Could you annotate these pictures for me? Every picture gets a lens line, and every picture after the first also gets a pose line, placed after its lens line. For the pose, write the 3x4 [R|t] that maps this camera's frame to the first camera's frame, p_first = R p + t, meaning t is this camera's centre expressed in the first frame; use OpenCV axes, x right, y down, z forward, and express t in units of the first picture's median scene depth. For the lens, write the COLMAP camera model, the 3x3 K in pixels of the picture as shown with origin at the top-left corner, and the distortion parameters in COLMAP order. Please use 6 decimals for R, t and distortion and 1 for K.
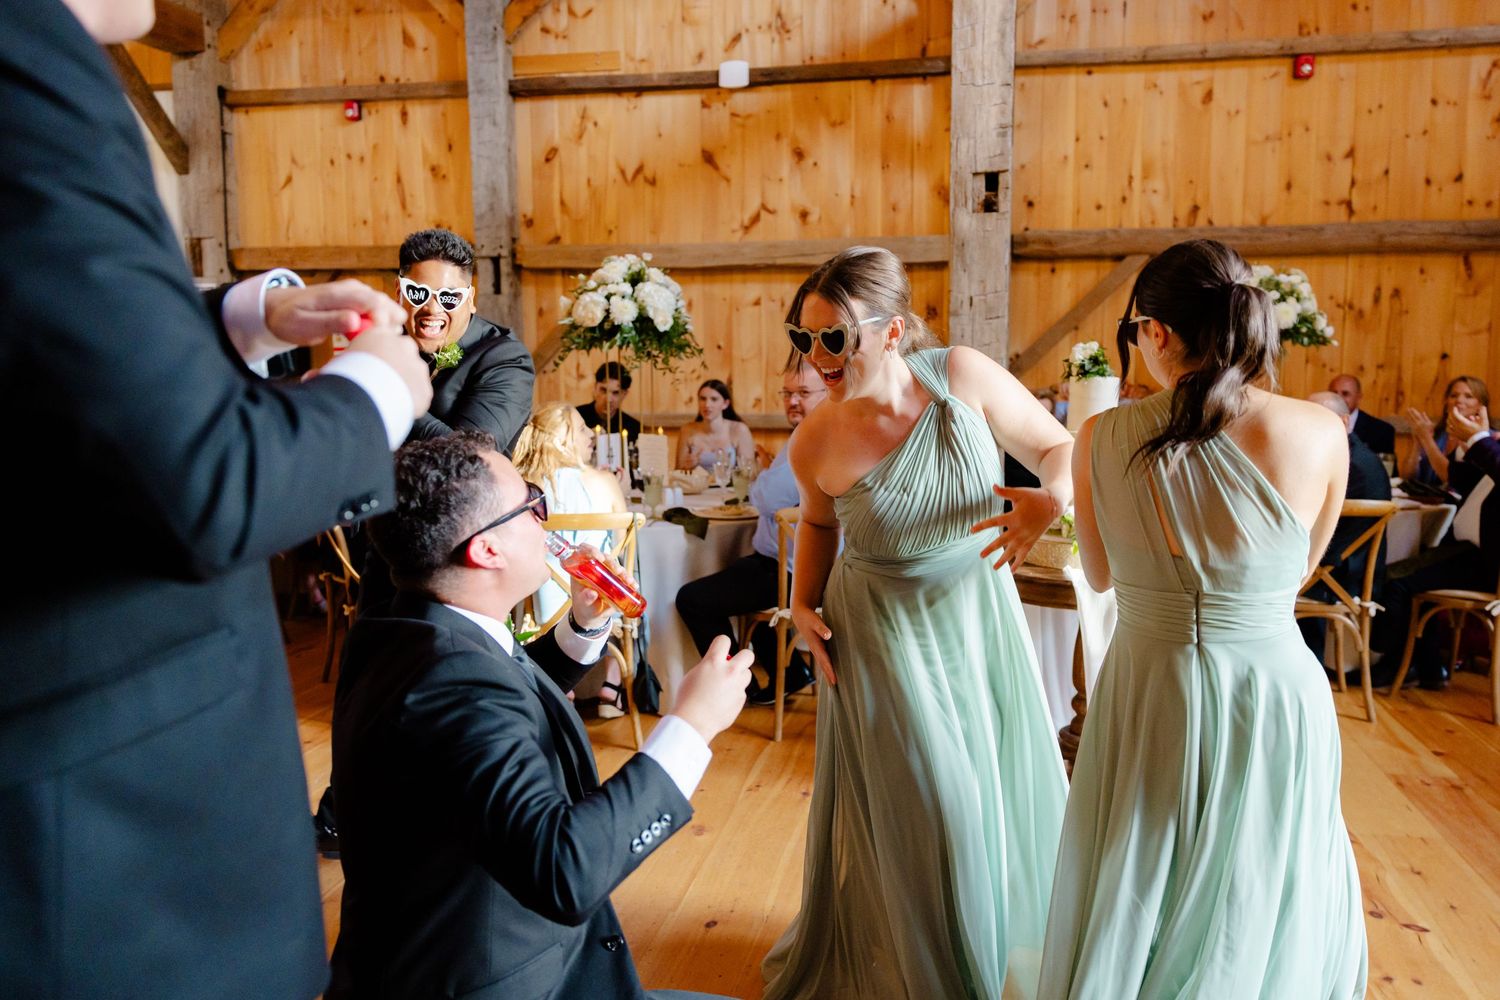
lens RADIAL K [[1118.0, 0, 777.7], [0, 1118.0, 489.6], [0, 0, 1]] dist [0.026475, -0.016021]
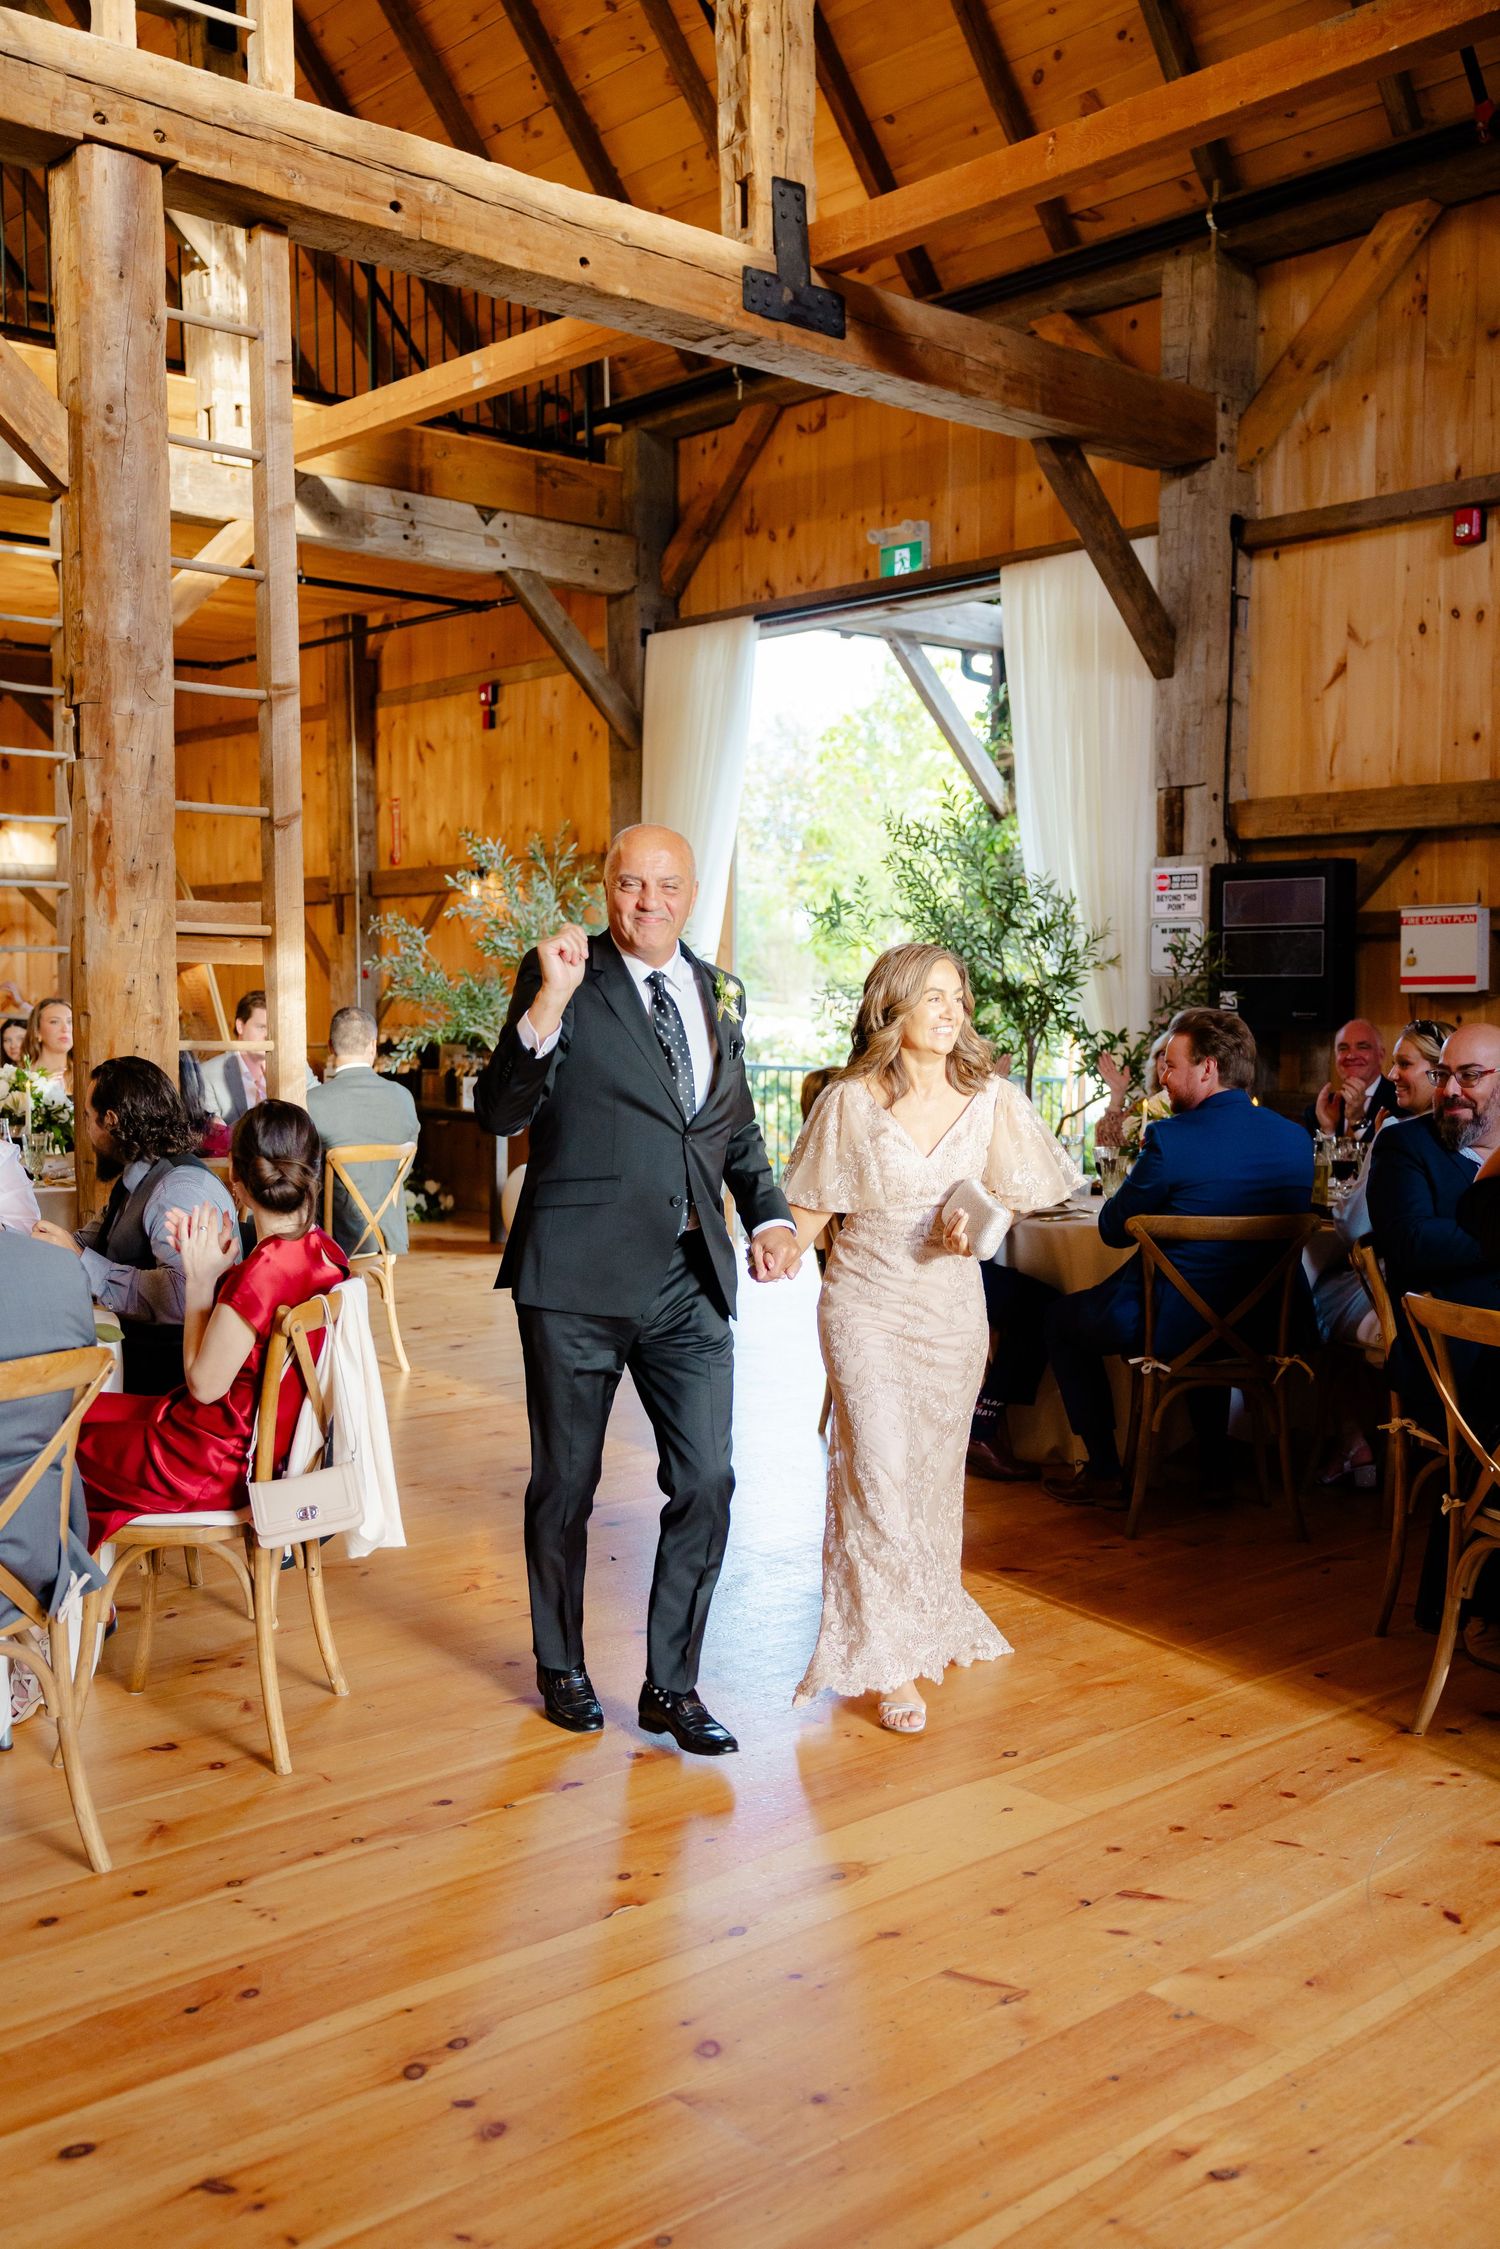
lens RADIAL K [[2104.7, 0, 733.4], [0, 2104.7, 1168.7], [0, 0, 1]] dist [-0.007681, 0.018143]
pose [[0.792329, 0.050553, -0.607996, -0.041660], [-0.072008, 0.997344, -0.010913, -0.004679], [0.605830, 0.052427, 0.793865, 0.036213]]
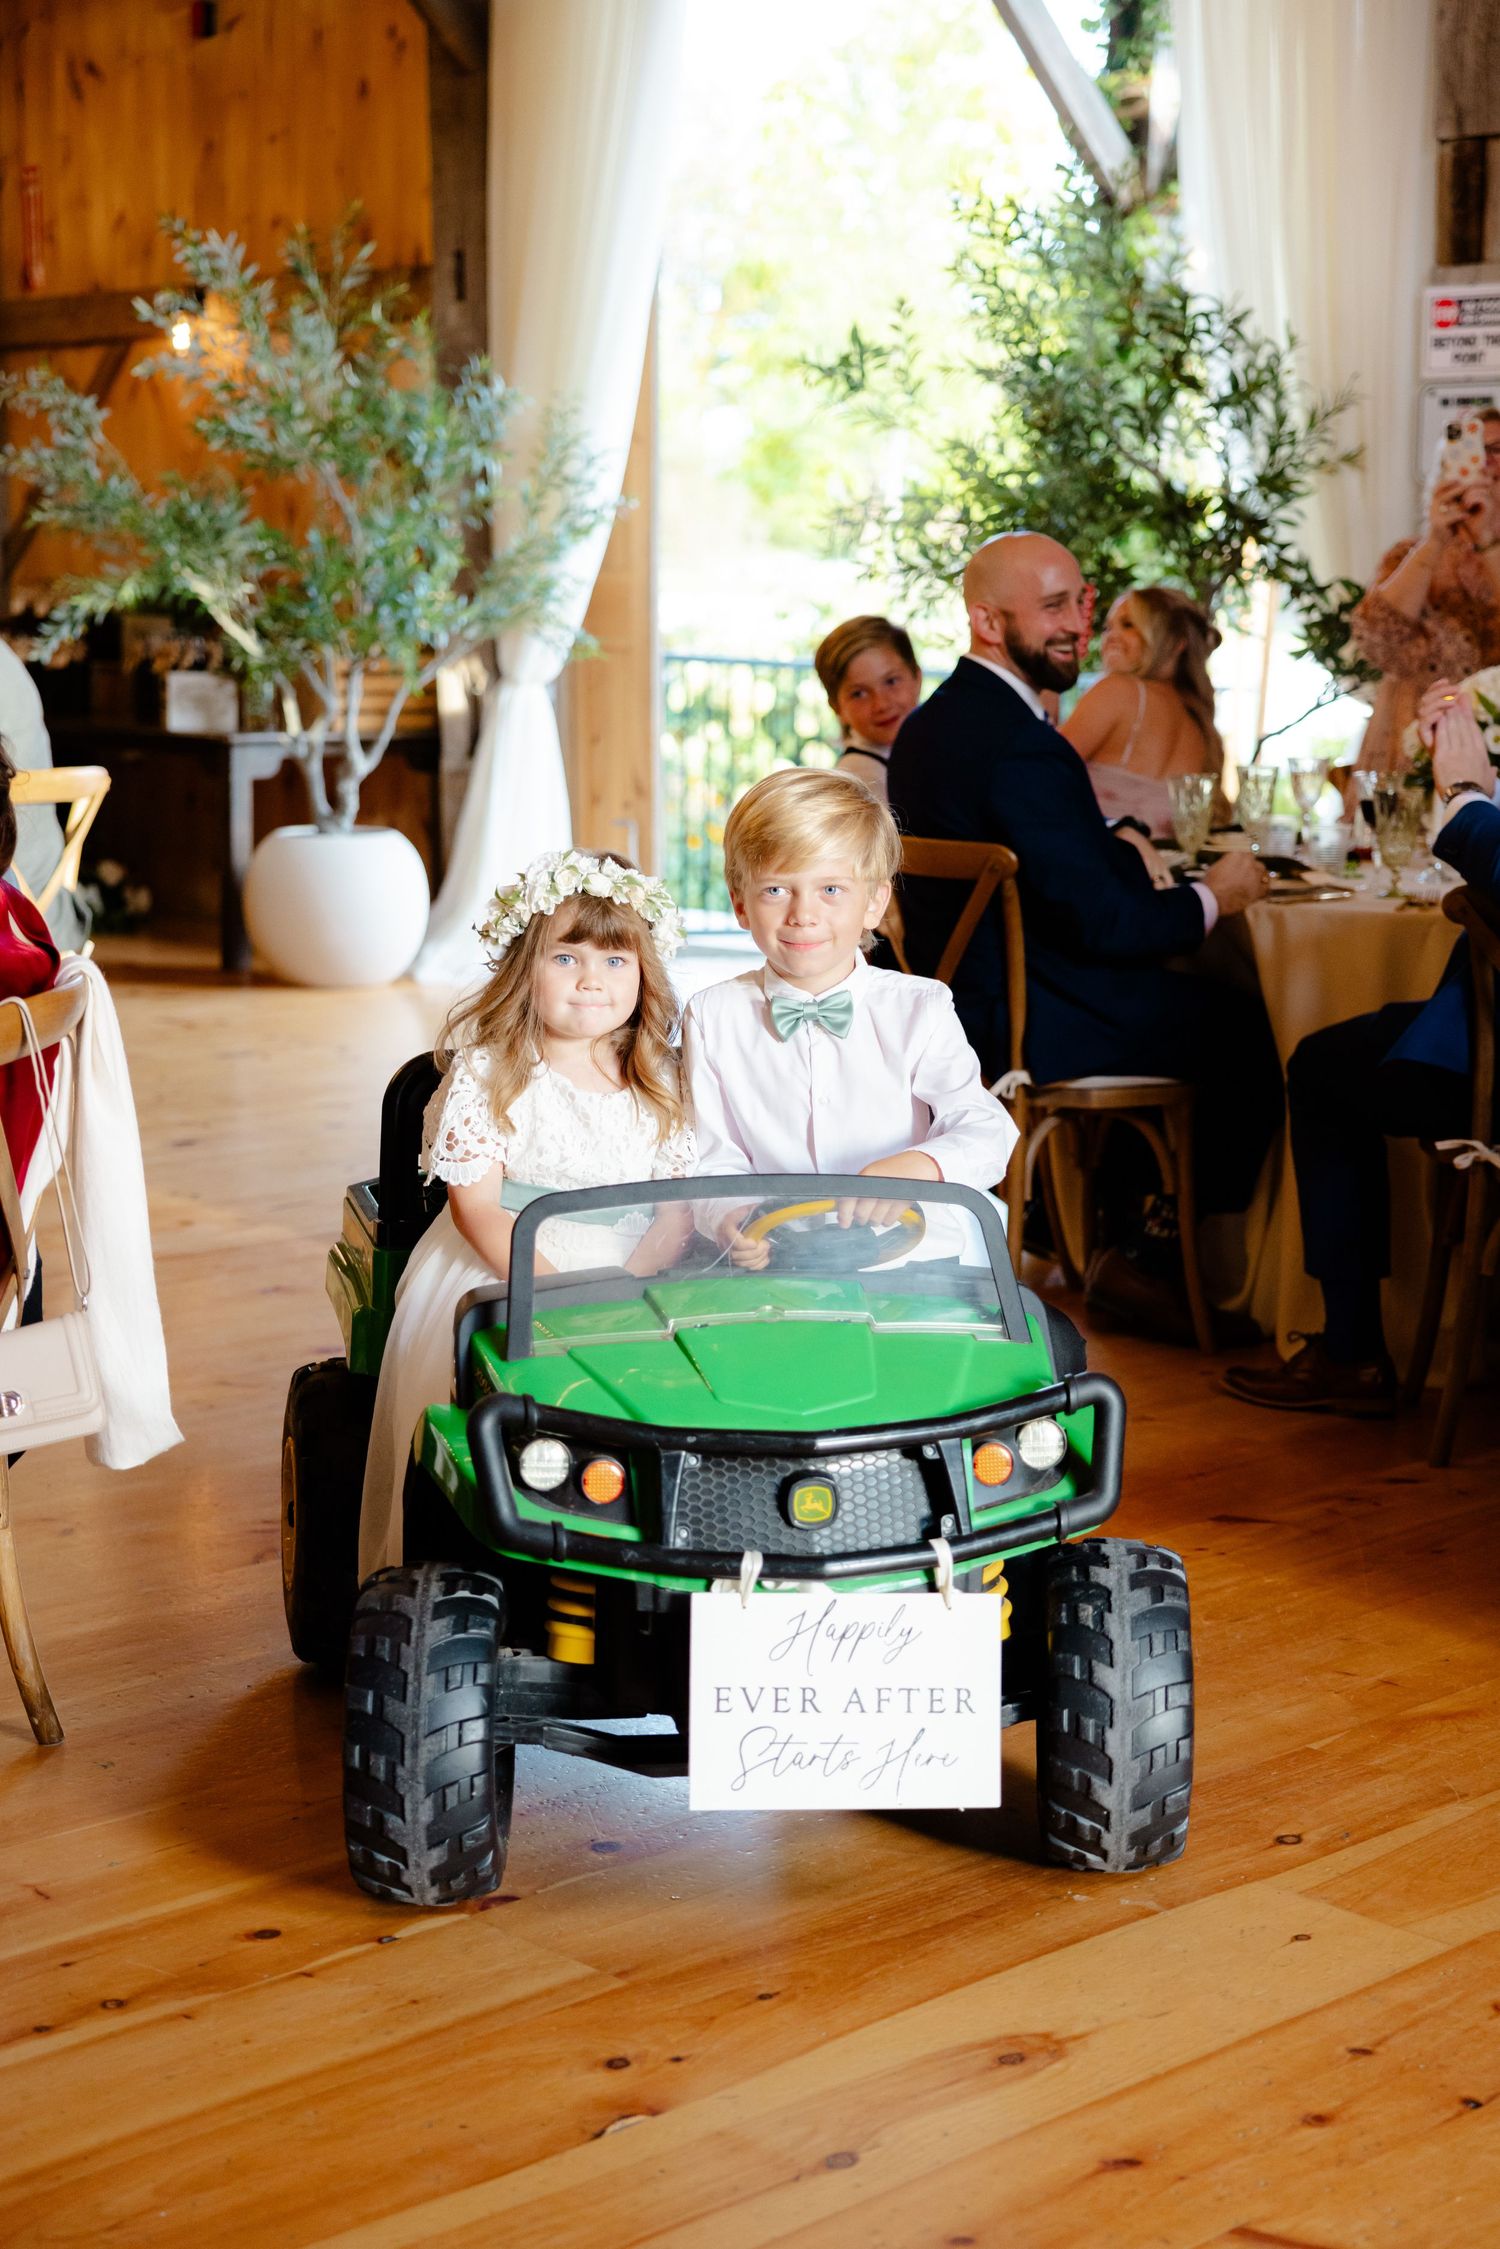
lens RADIAL K [[3598.0, 0, 738.9], [0, 3598.0, 1206.4], [0, 0, 1]] dist [0.027889, 0.007162]
pose [[0.817216, 0.105555, -0.566583, -0.086250], [-0.074693, 0.994192, 0.077484, 0.010230], [0.571471, -0.021002, 0.820353, 0.054056]]
